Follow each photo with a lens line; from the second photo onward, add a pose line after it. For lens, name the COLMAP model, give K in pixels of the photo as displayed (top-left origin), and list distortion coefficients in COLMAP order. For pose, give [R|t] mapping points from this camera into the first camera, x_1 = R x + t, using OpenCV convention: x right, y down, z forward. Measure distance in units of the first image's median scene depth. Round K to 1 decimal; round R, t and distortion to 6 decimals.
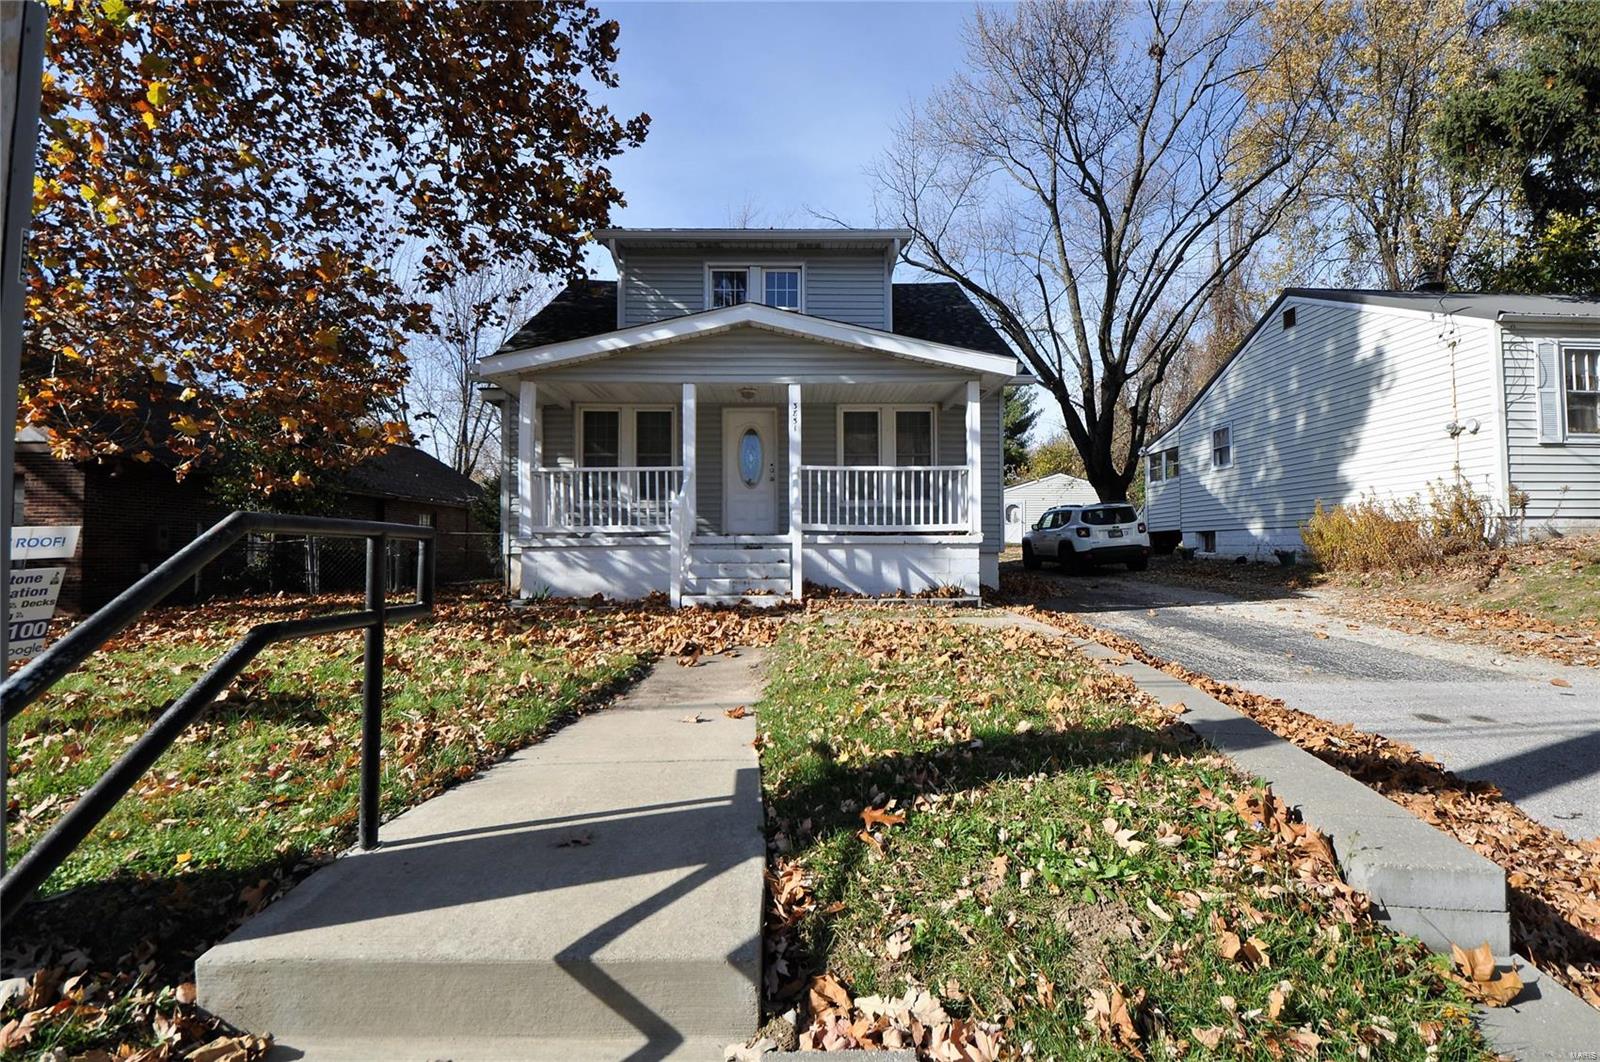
lens RADIAL K [[687.0, 0, 800.0], [0, 687.0, 531.0], [0, 0, 1]] dist [0.027906, -0.000313]
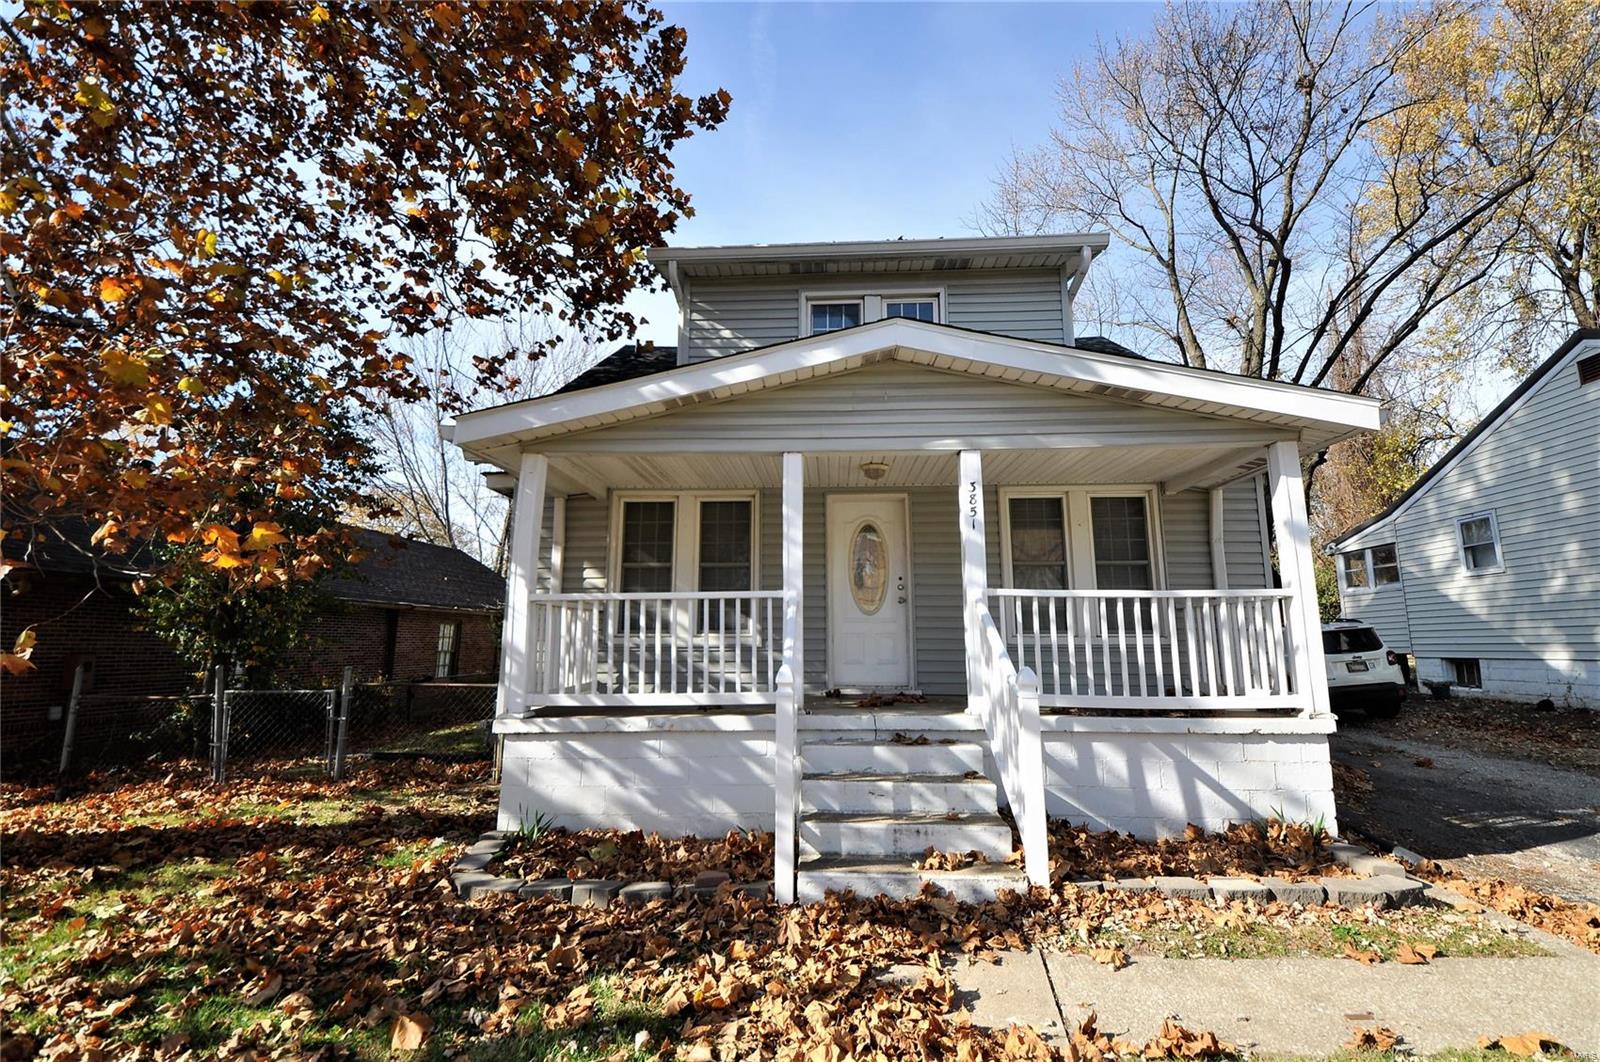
lens RADIAL K [[674.4, 0, 800.0], [0, 674.4, 531.0], [0, 0, 1]] dist [0.027570, -0.000067]
pose [[0.998122, -0.007850, -0.060756, -0.099725], [-0.000387, 0.990929, -0.134383, -0.055835], [0.061260, 0.134154, 0.989065, 0.353973]]
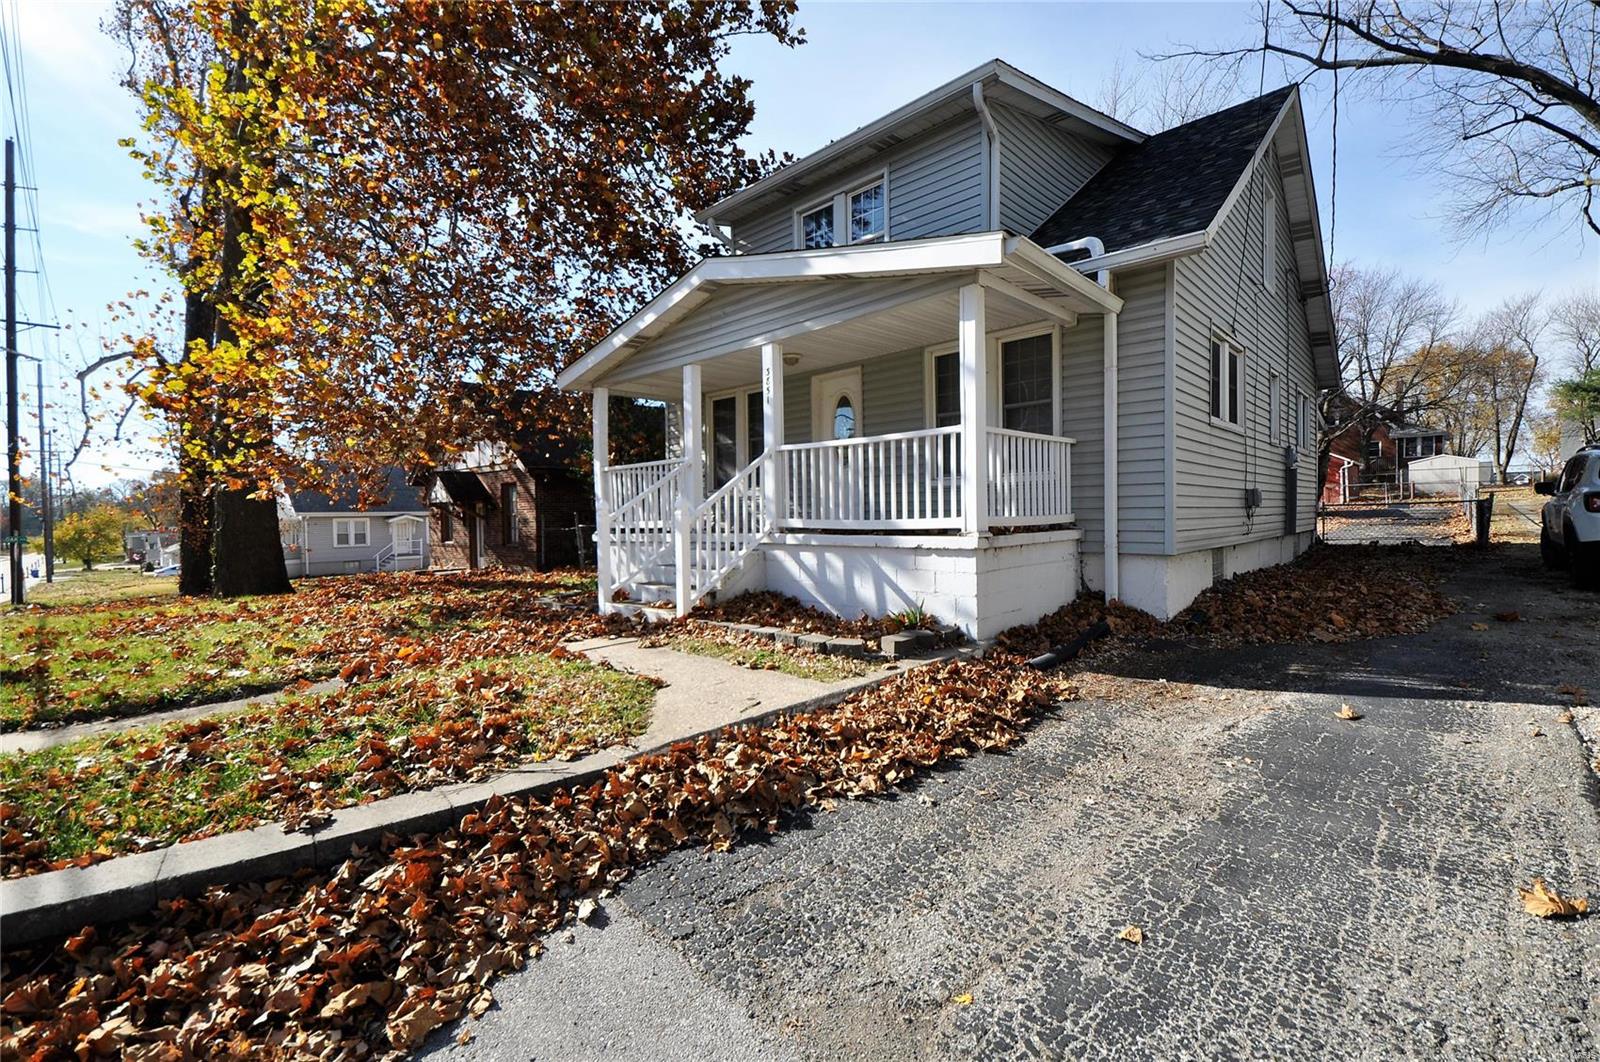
lens RADIAL K [[687.0, 0, 800.0], [0, 687.0, 531.0], [0, 0, 1]] dist [0.027906, -0.000313]
pose [[0.709051, 0.008419, -0.705107, 0.488013], [0.032377, 0.998485, 0.044480, -0.026038], [0.704414, -0.054368, 0.707704, 0.375439]]
